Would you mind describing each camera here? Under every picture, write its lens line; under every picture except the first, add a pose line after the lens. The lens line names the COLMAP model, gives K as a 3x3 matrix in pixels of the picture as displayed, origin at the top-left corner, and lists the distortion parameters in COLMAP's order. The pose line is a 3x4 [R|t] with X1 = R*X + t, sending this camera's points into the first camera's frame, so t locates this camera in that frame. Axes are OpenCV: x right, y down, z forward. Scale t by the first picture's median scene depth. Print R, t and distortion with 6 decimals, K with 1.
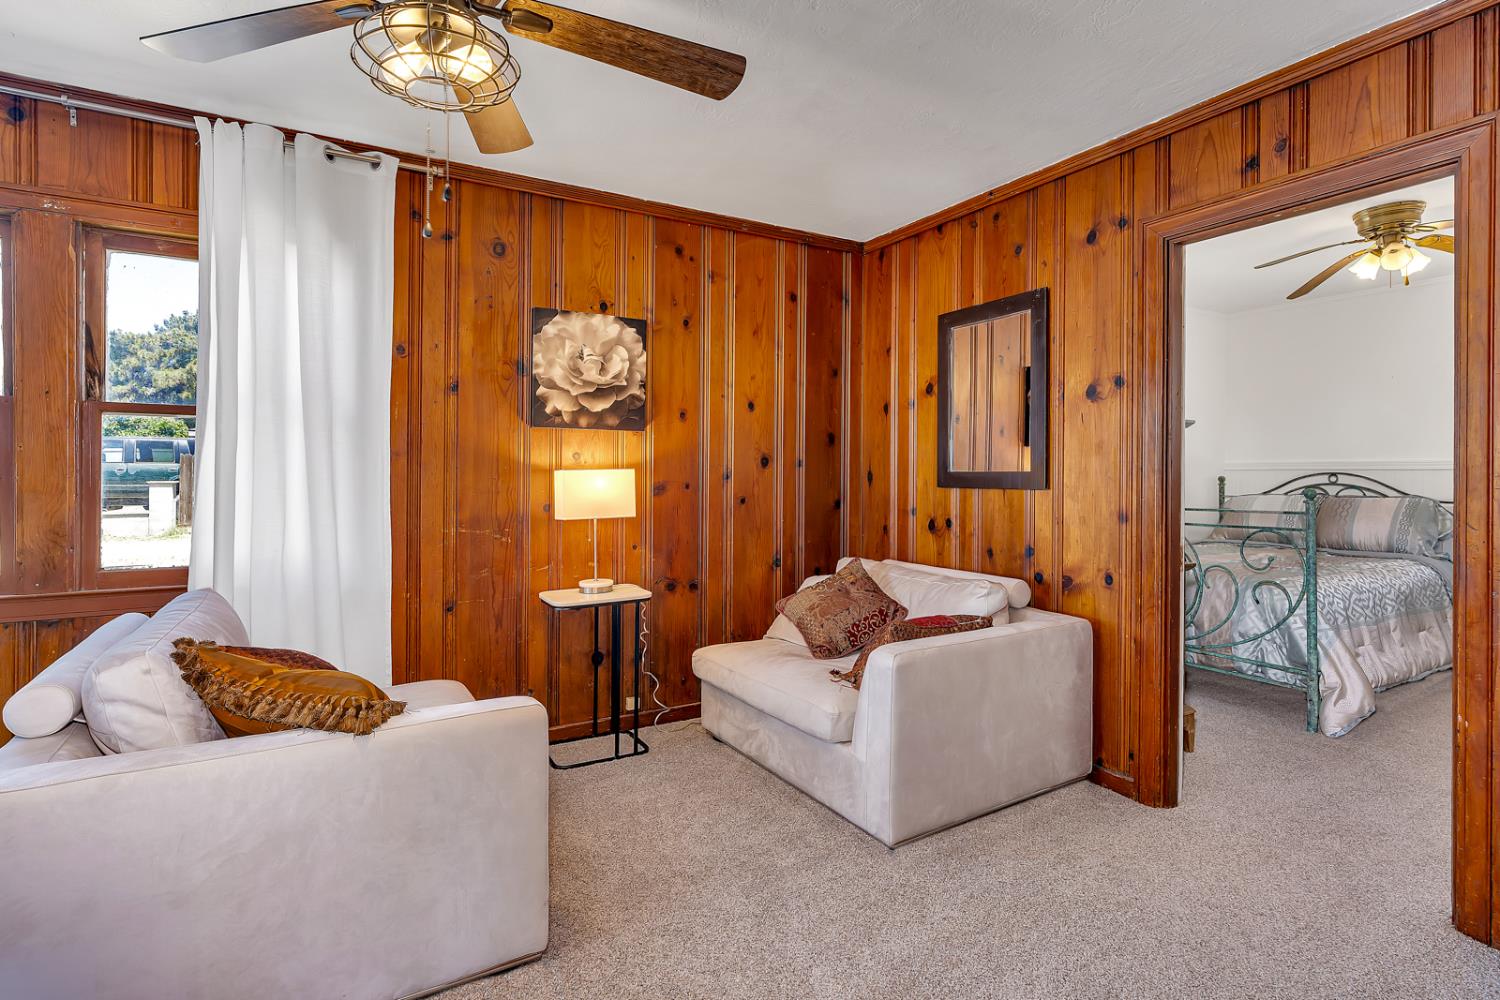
lens RADIAL K [[714.6, 0, 743.7], [0, 714.6, 469.7], [0, 0, 1]] dist [-0.010909, 0.001117]
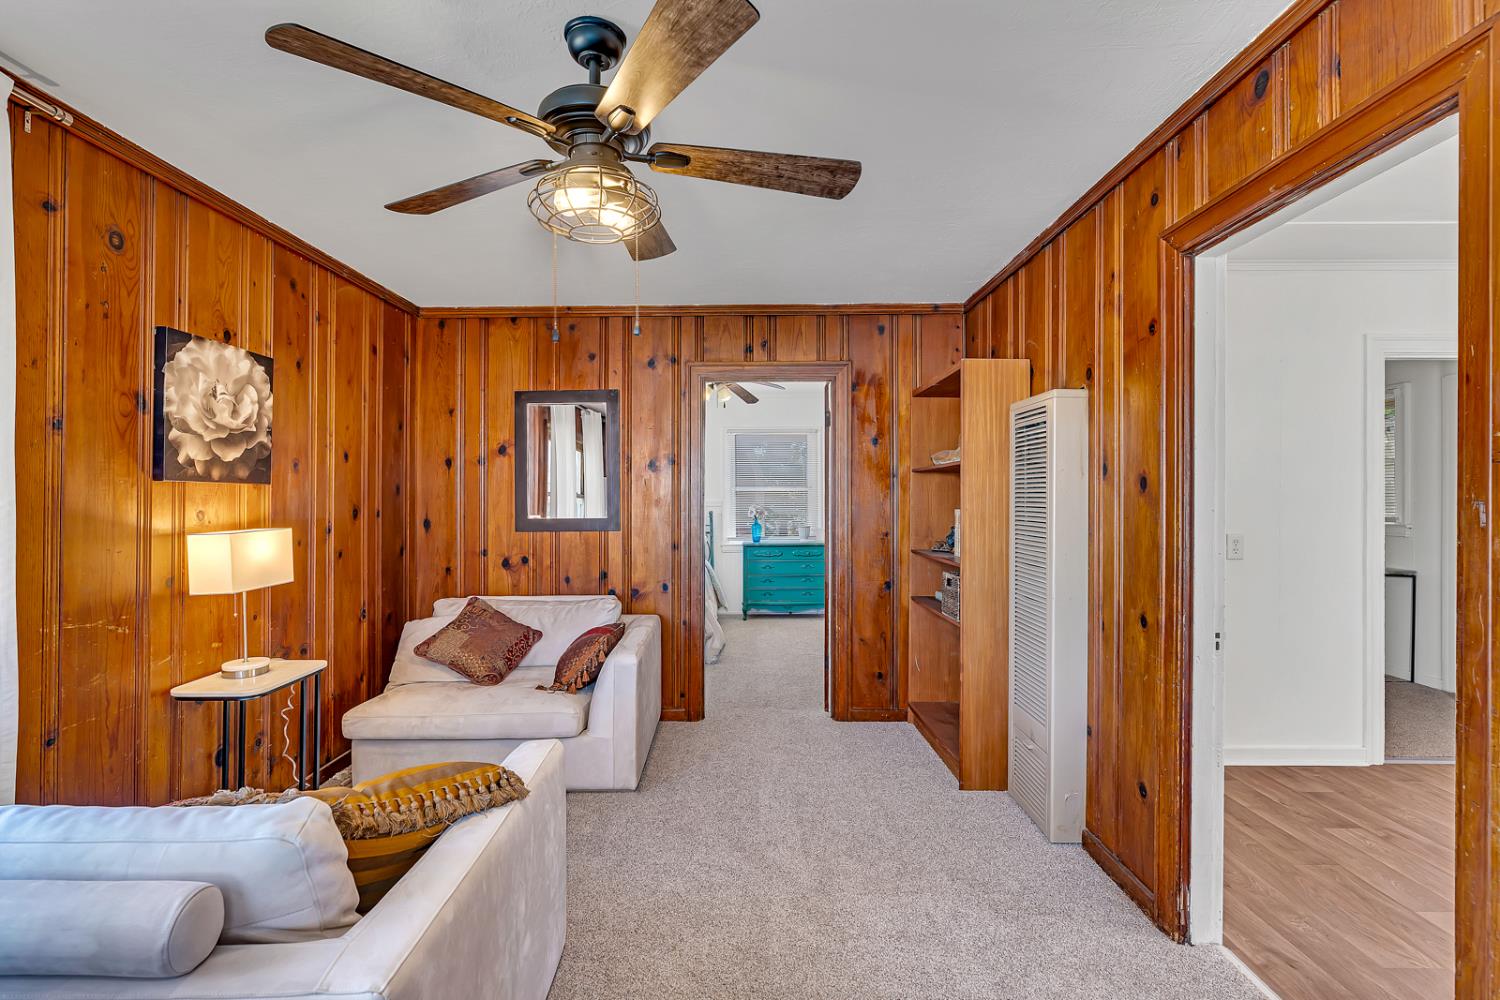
lens RADIAL K [[671.4, 0, 712.9], [0, 671.4, 498.8], [0, 0, 1]] dist [-0.000602, -0.000017]
pose [[0.547572, -0.006271, 0.836735, -0.565894], [0.006527, 0.999974, 0.003223, -0.037066], [-0.836733, 0.003697, 0.547598, 0.095058]]
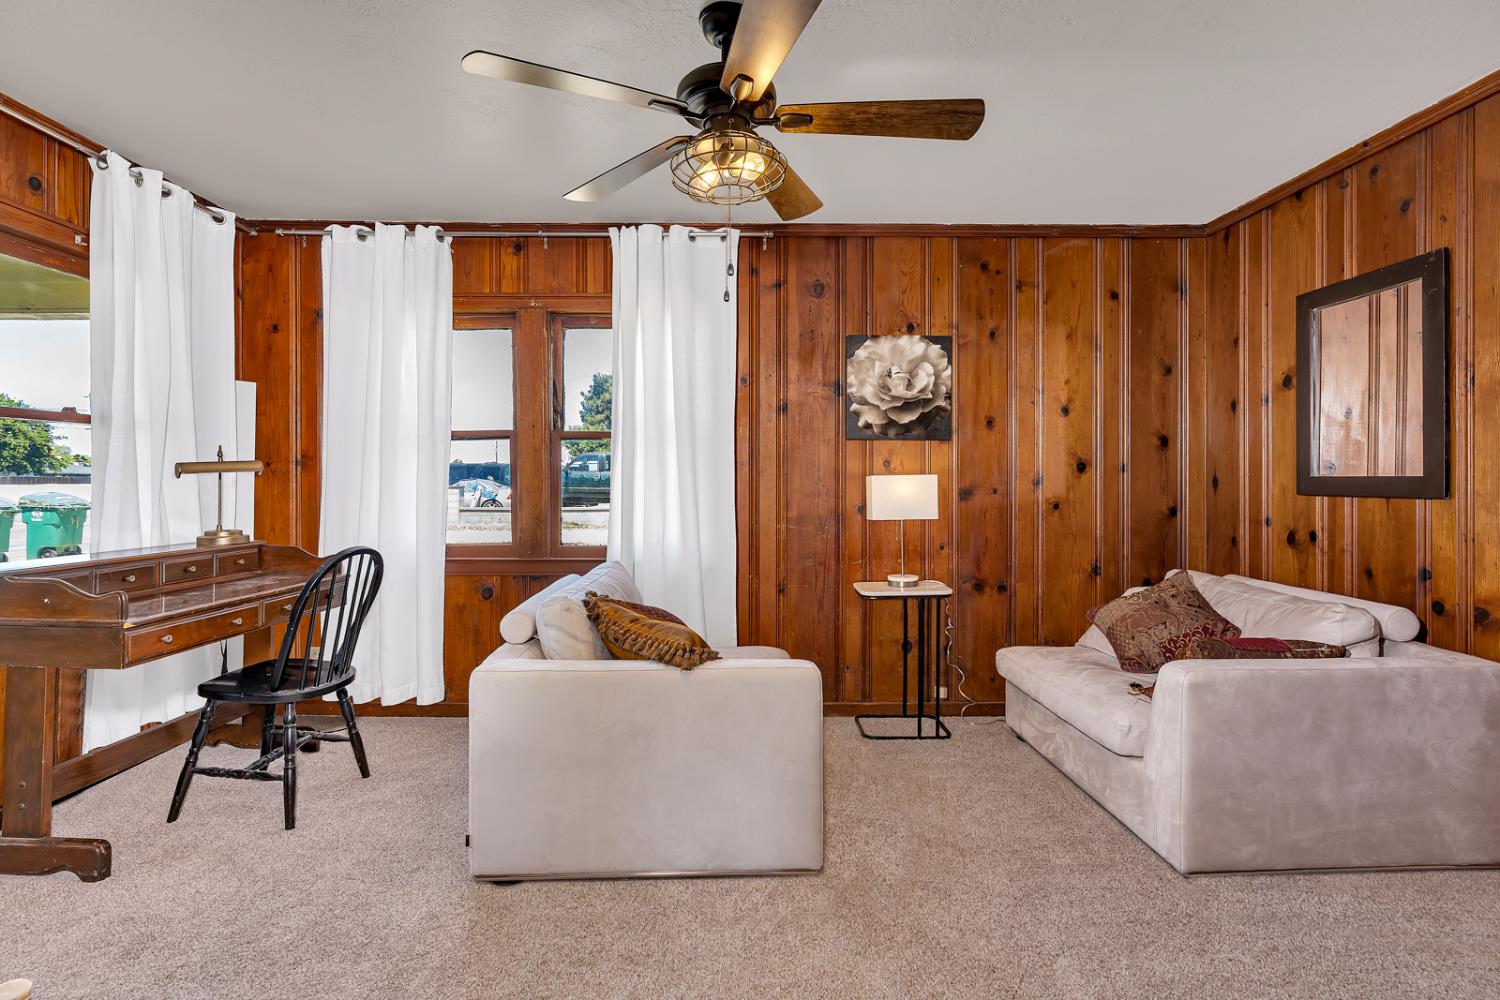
lens RADIAL K [[679.3, 0, 747.8], [0, 679.3, 473.8], [0, 0, 1]] dist [-0.012907, 0.000764]
pose [[0.876213, -0.004778, -0.481901, 0.090776], [0.003799, 0.999988, -0.003007, -0.000809], [0.481910, 0.000804, 0.876221, -0.040829]]
